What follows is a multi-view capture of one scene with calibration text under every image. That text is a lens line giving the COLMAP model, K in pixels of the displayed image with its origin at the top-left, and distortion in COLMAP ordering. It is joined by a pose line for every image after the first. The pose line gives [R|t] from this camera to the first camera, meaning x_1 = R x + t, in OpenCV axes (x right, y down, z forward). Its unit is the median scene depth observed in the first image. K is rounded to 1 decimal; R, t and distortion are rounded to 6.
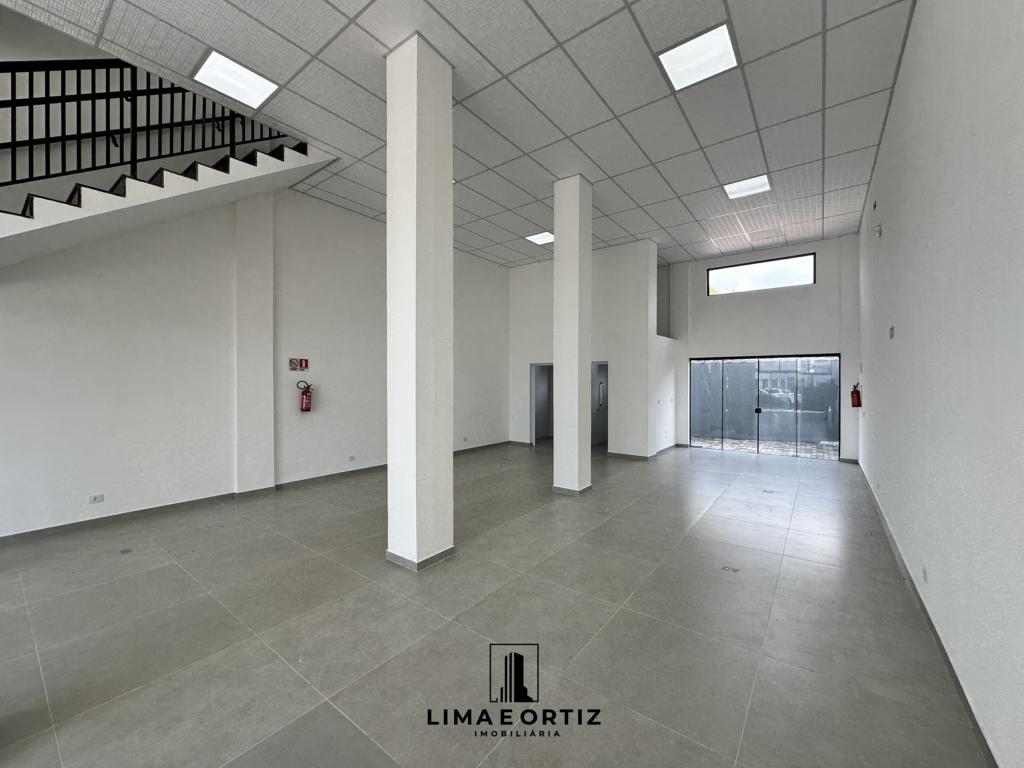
lens RADIAL K [[408.7, 0, 513.6], [0, 408.7, 384.0], [0, 0, 1]] dist [-0.004356, 0.001120]
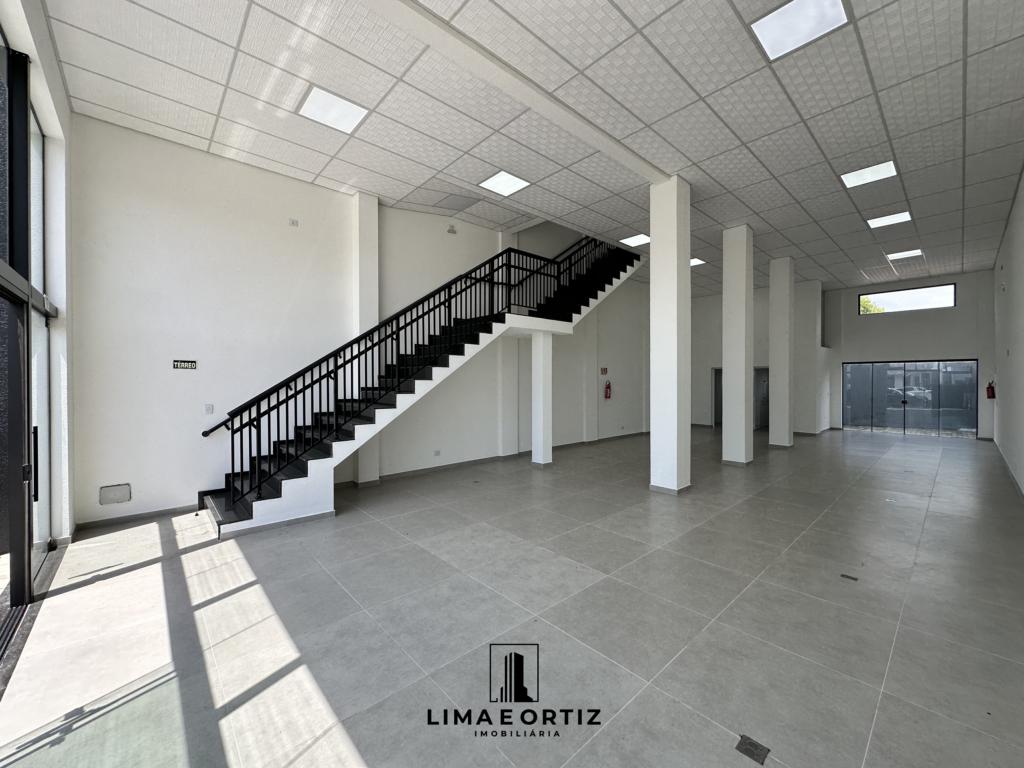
lens RADIAL K [[408.7, 0, 517.6], [0, 408.7, 387.2], [0, 0, 1]] dist [-0.004356, 0.001120]
pose [[0.983619, -0.003460, -0.180224, -0.353637], [0.004281, 0.999982, 0.004168, 0.006185], [0.180207, -0.004872, 0.983617, -0.468969]]
